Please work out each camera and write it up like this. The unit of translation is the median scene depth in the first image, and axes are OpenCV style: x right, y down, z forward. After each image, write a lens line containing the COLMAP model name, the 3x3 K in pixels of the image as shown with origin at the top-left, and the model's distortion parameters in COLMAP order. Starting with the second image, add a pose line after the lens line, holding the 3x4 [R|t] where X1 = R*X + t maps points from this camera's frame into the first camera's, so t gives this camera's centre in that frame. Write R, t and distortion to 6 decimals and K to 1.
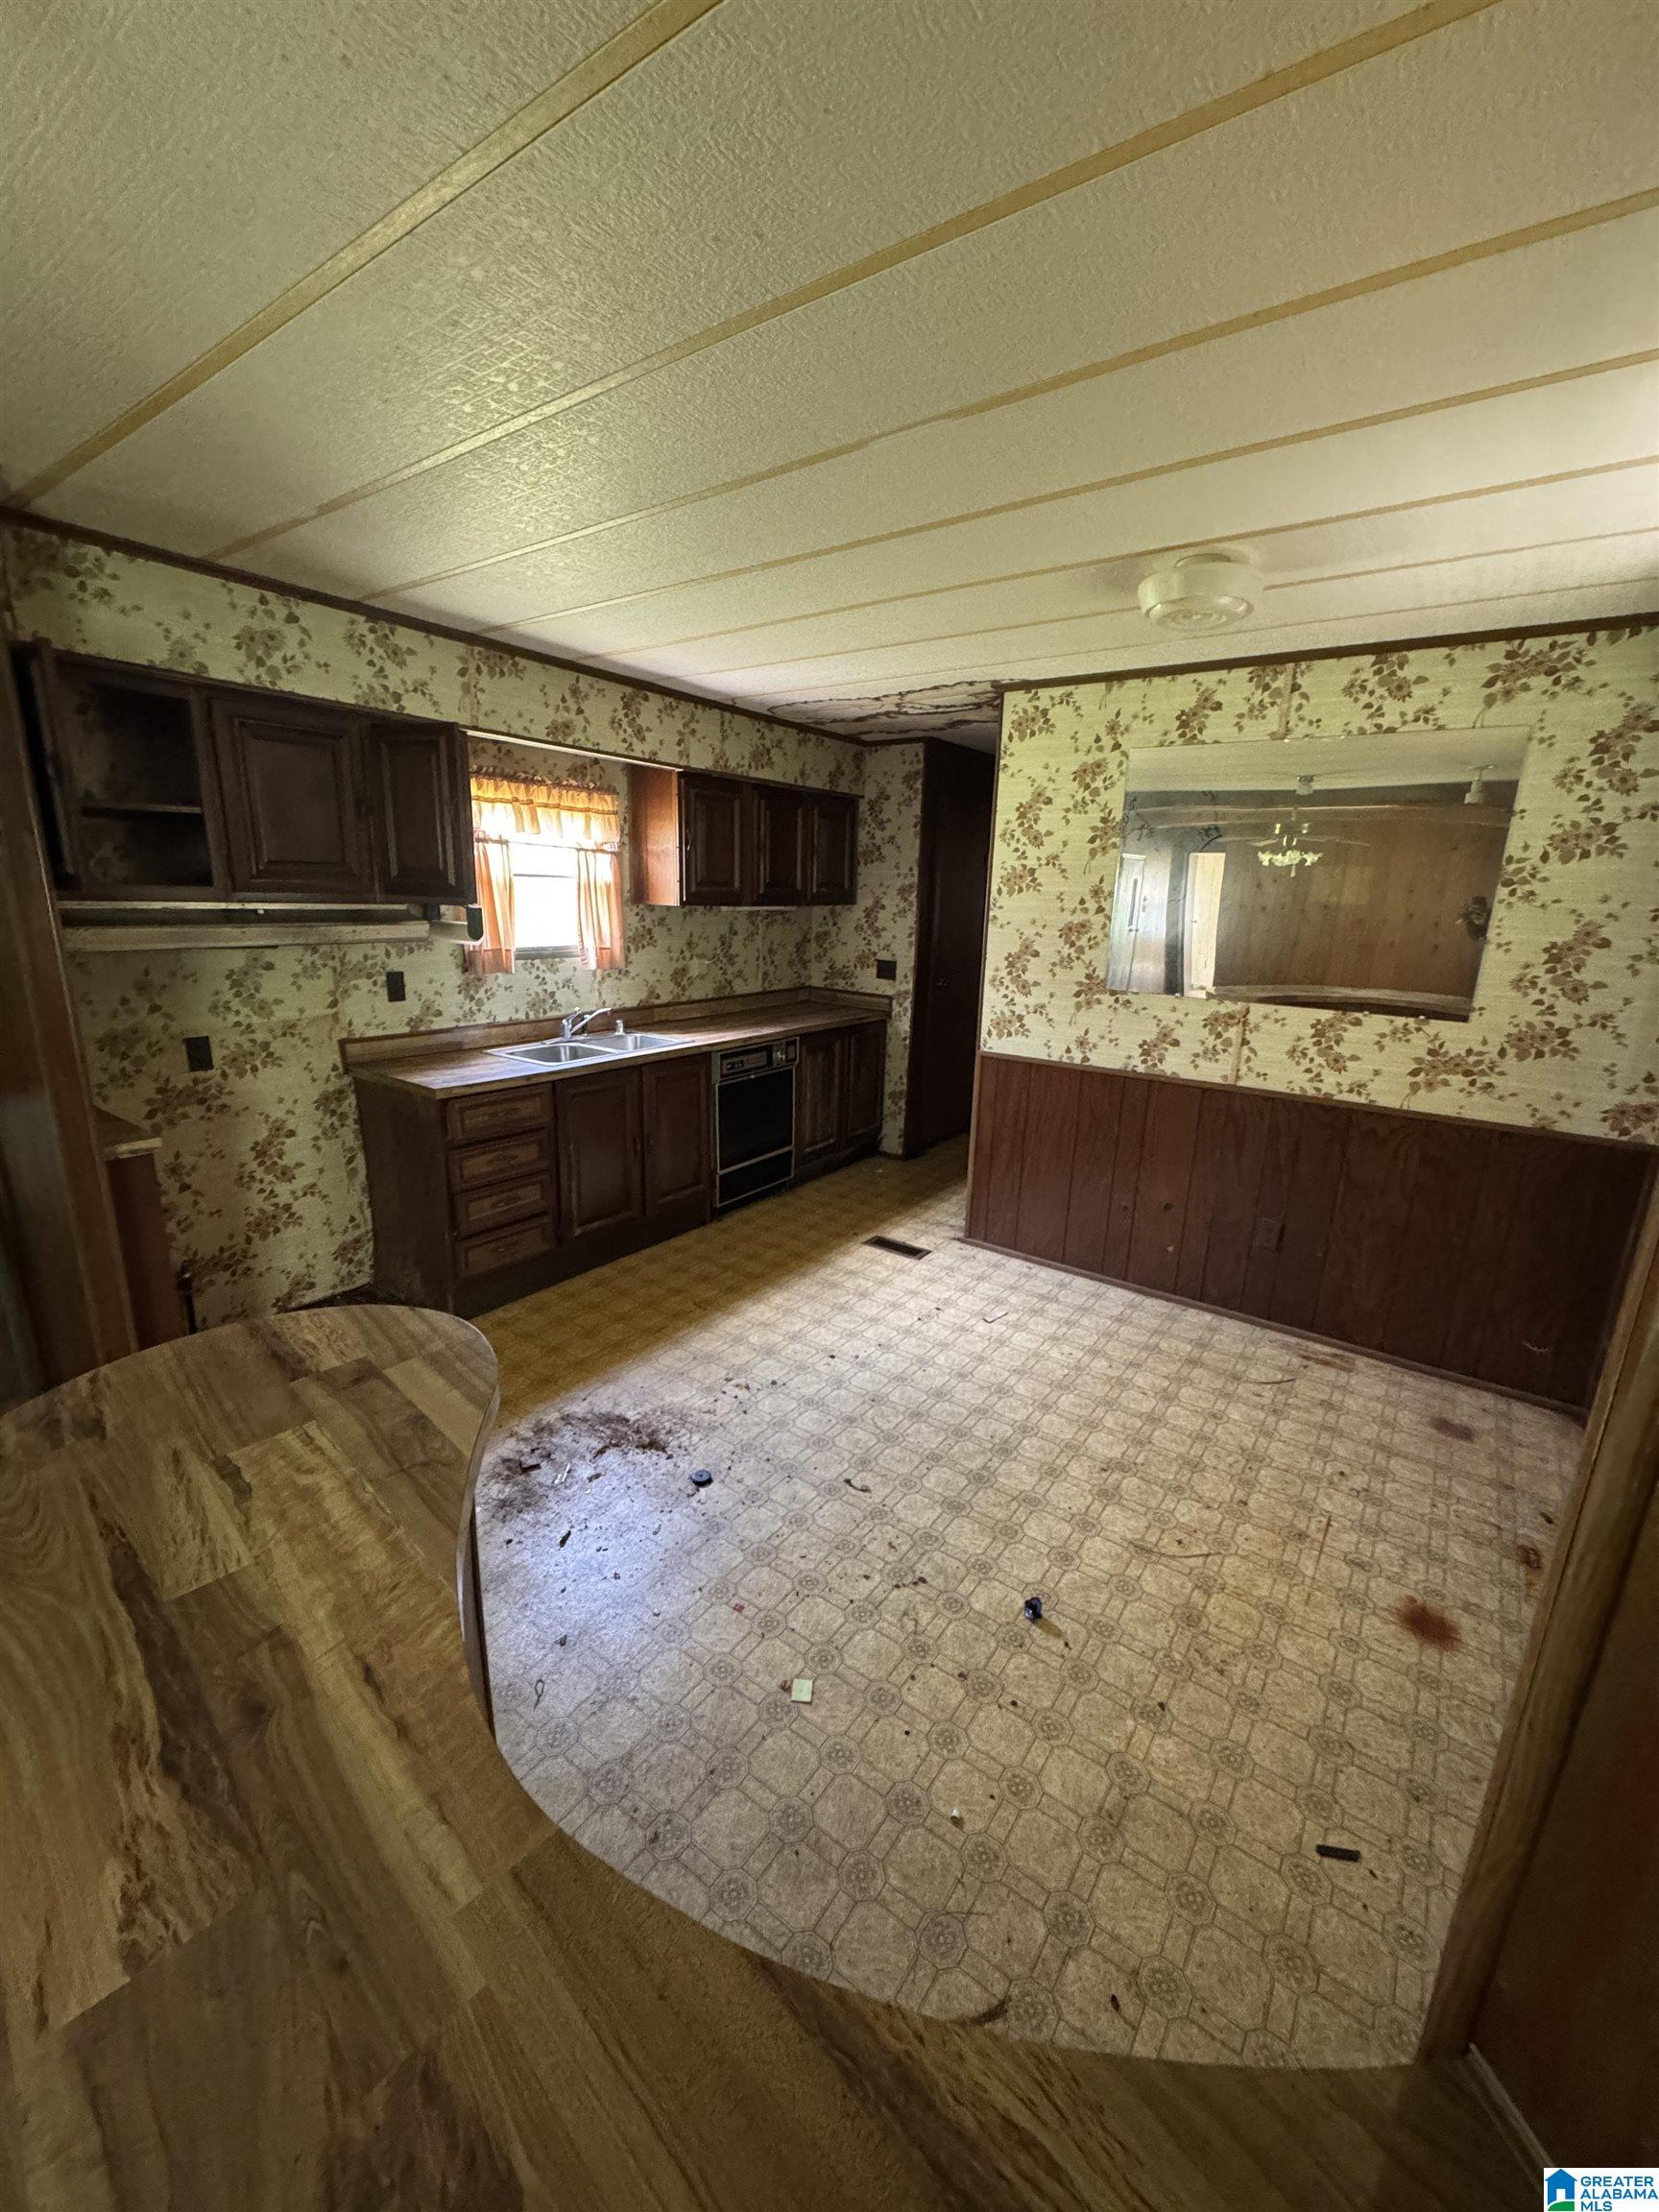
lens RADIAL K [[886.8, 0, 829.5], [0, 886.8, 1106.0], [0, 0, 1]] dist [0.000197, -0.000259]
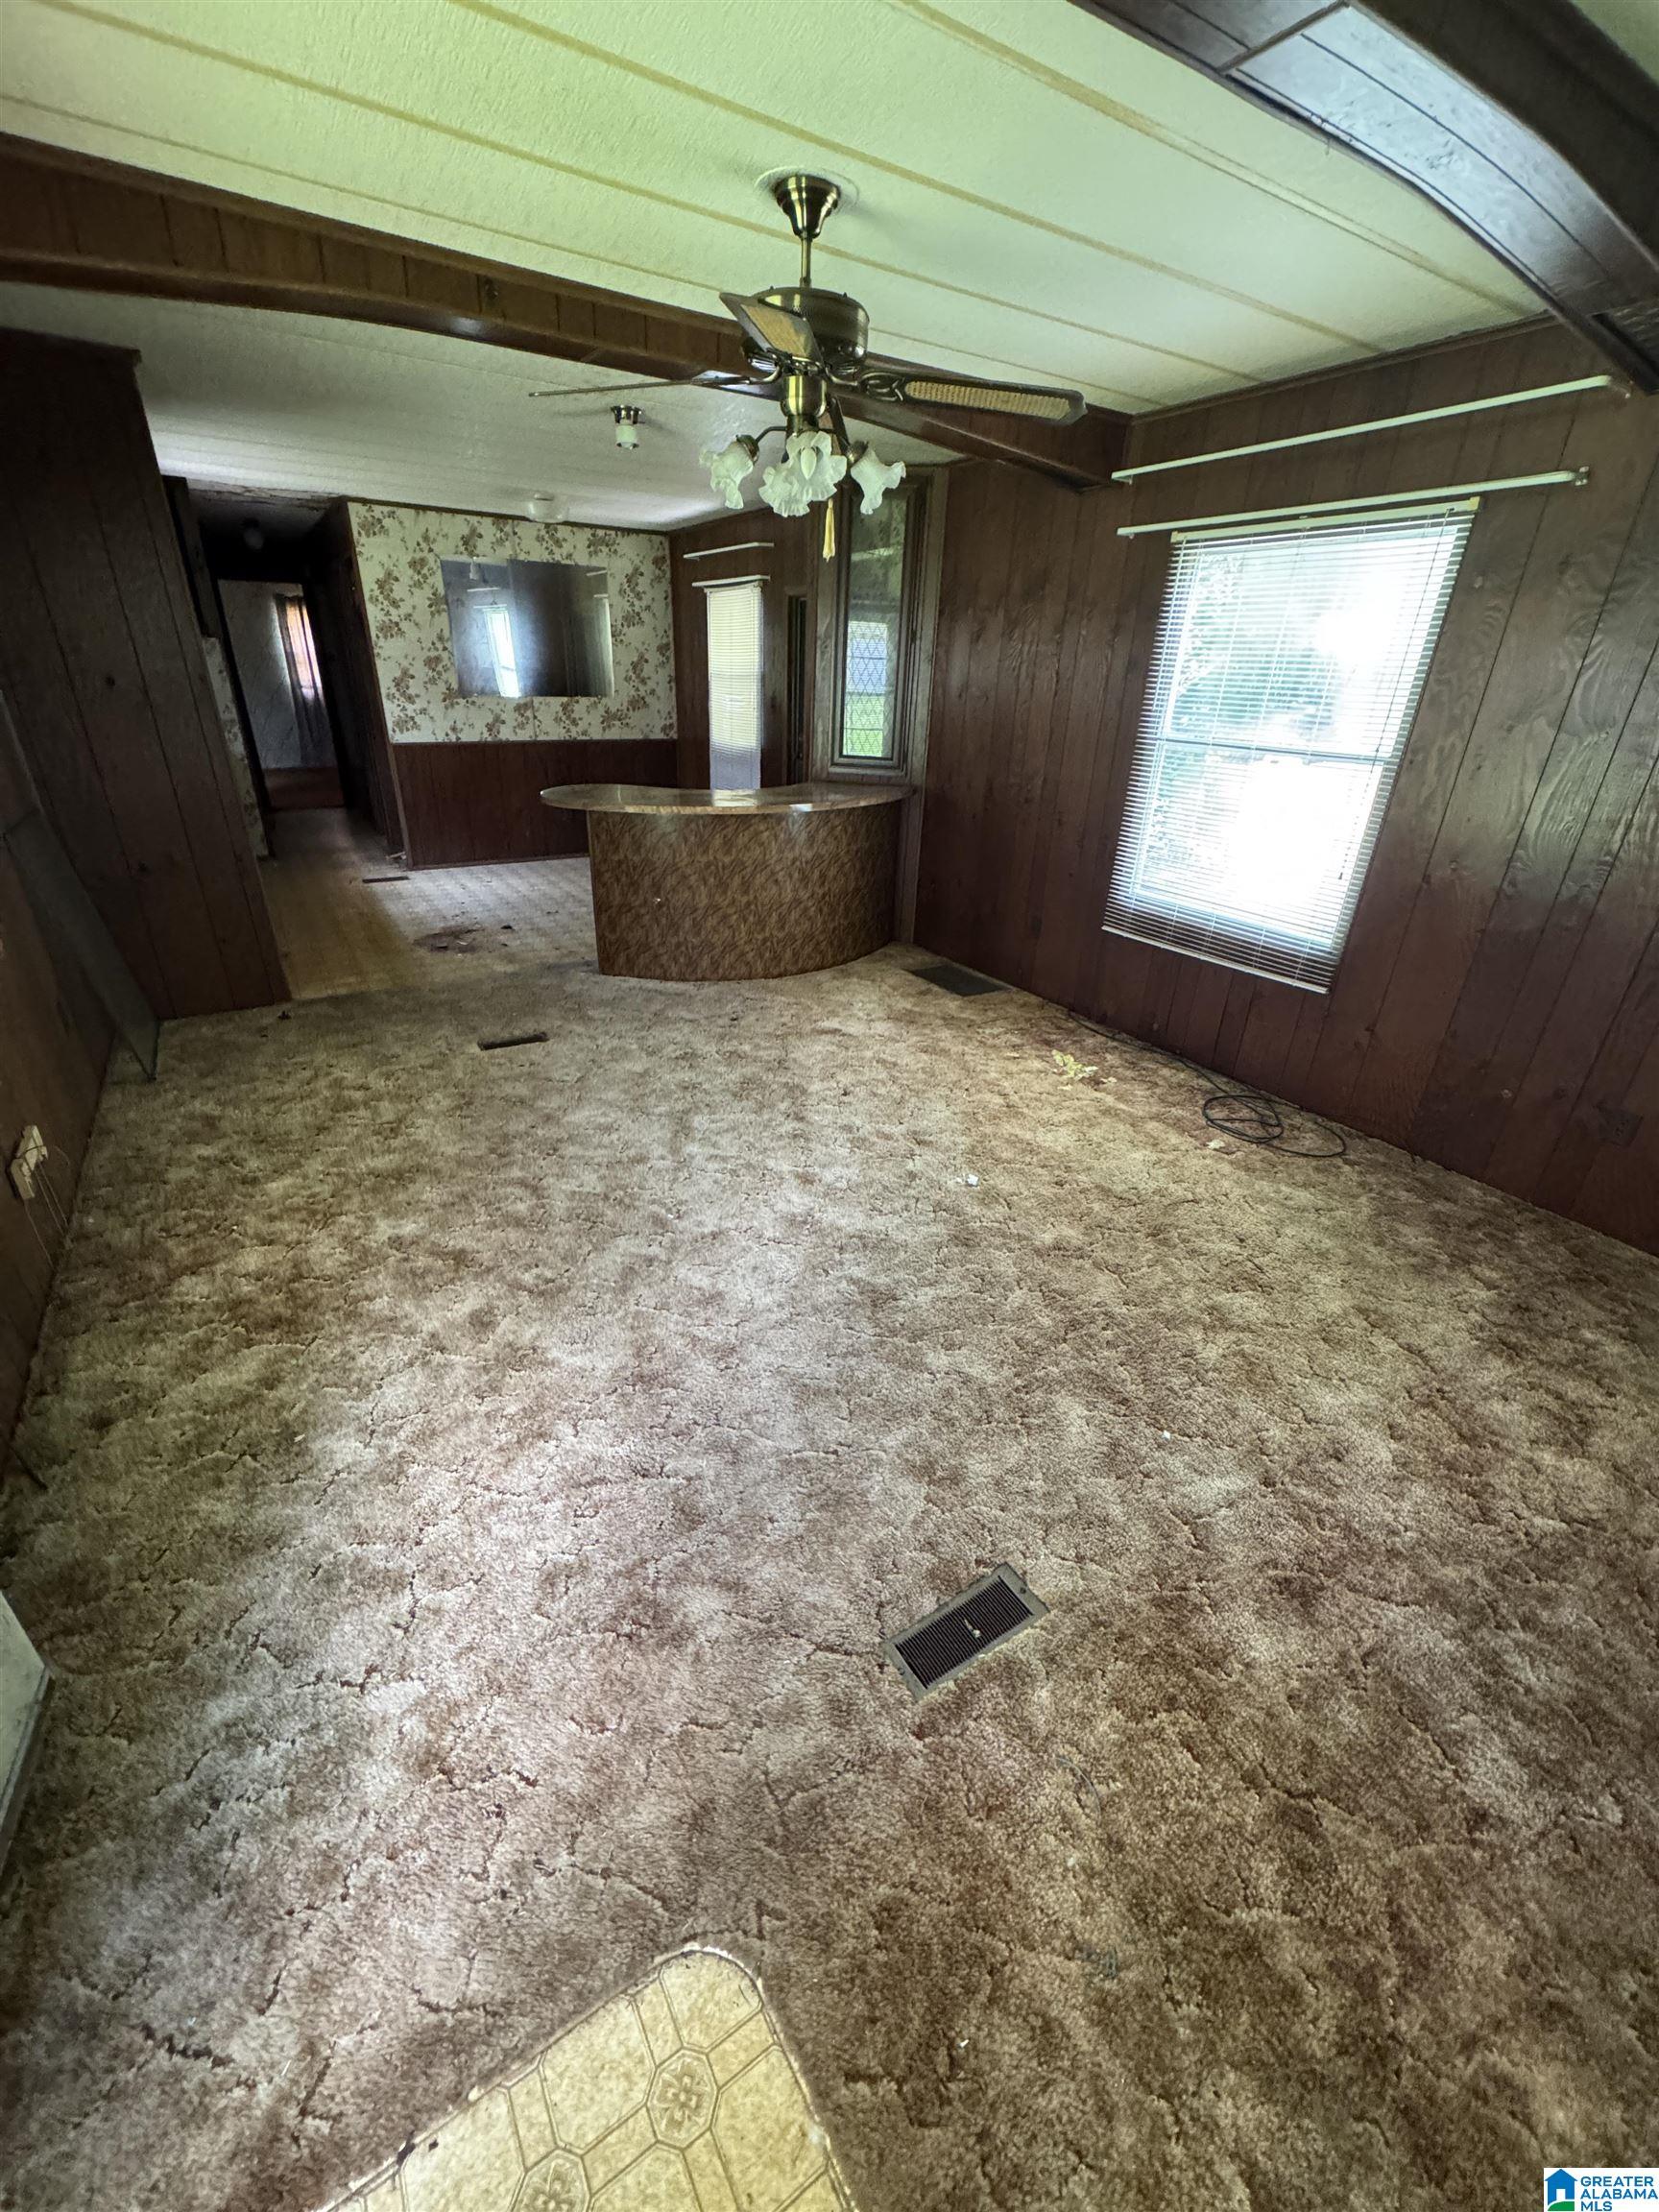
lens RADIAL K [[886.8, 0, 829.5], [0, 886.8, 1106.0], [0, 0, 1]] dist [0.000197, -0.000259]
pose [[0.371656, -0.428540, 0.823545, -1.330321], [0.206345, 0.903028, 0.376779, 0.106487], [-0.905148, 0.029902, 0.424043, -0.470551]]
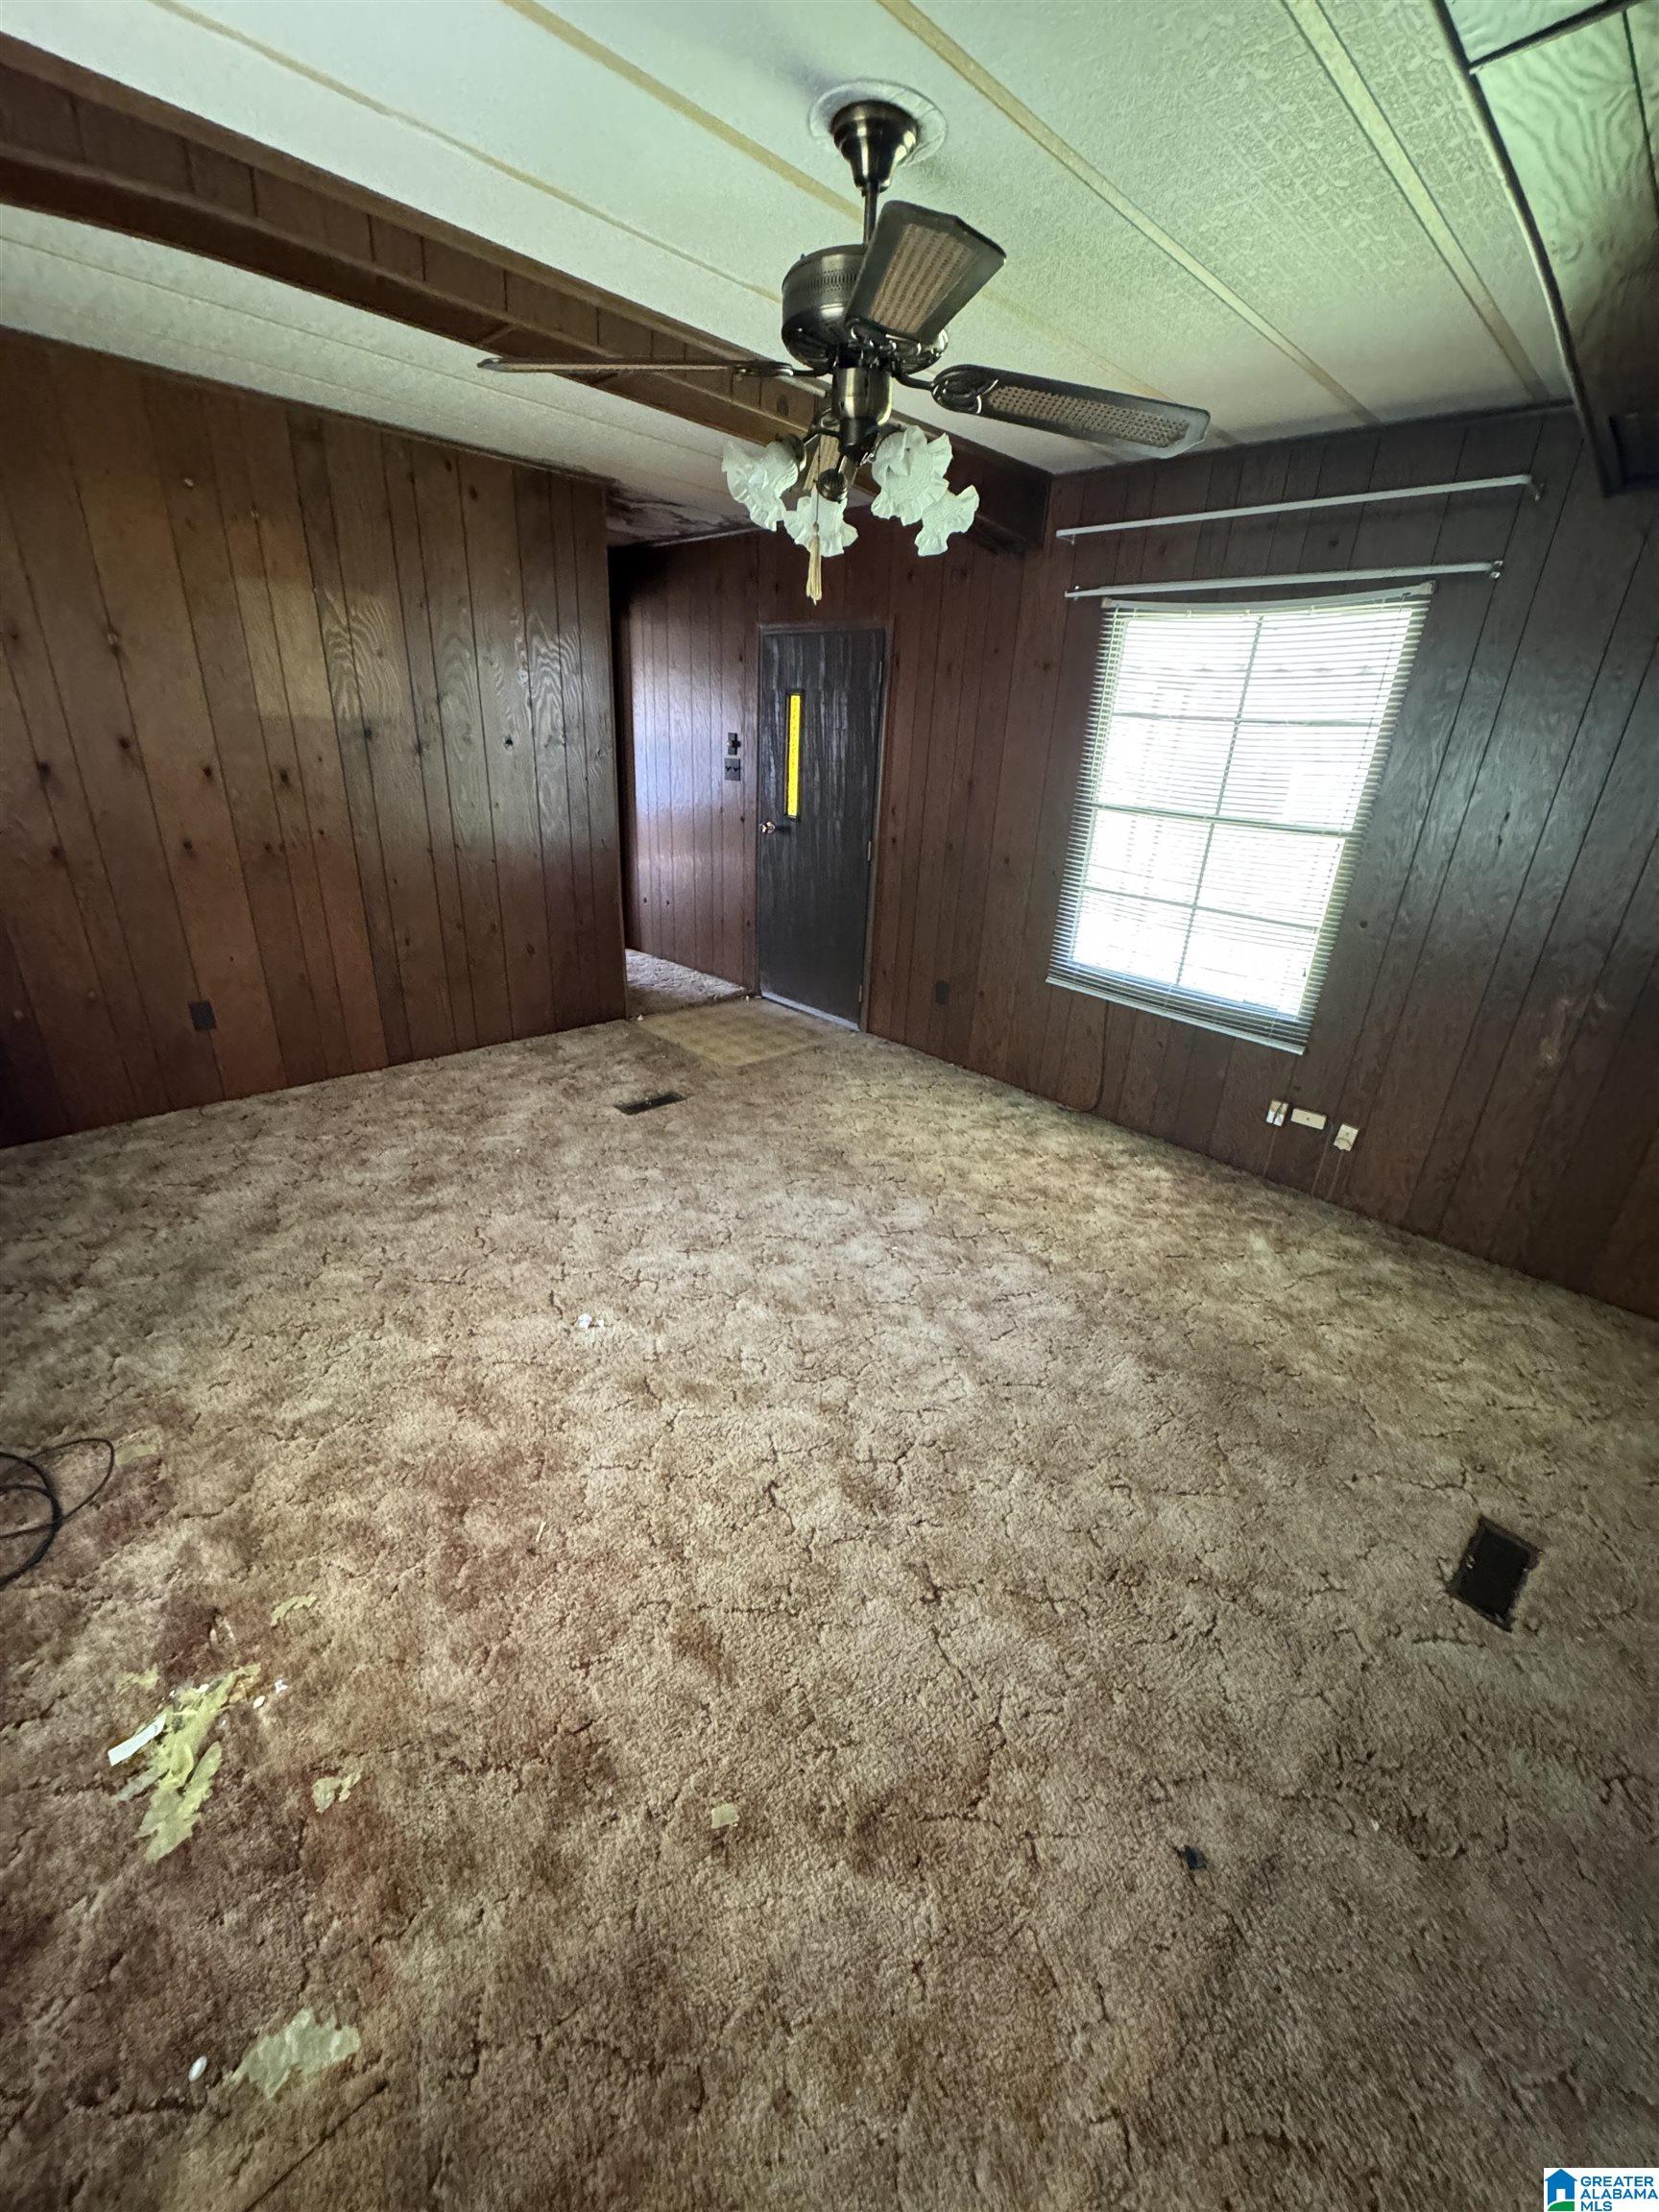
lens RADIAL K [[886.8, 0, 829.5], [0, 886.8, 1106.0], [0, 0, 1]] dist [0.000197, -0.000259]
pose [[-0.160484, 0.350945, -0.922541, 1.049630], [-0.296044, 0.874511, 0.384173, -0.011539], [0.941596, 0.334766, -0.036450, 0.254616]]
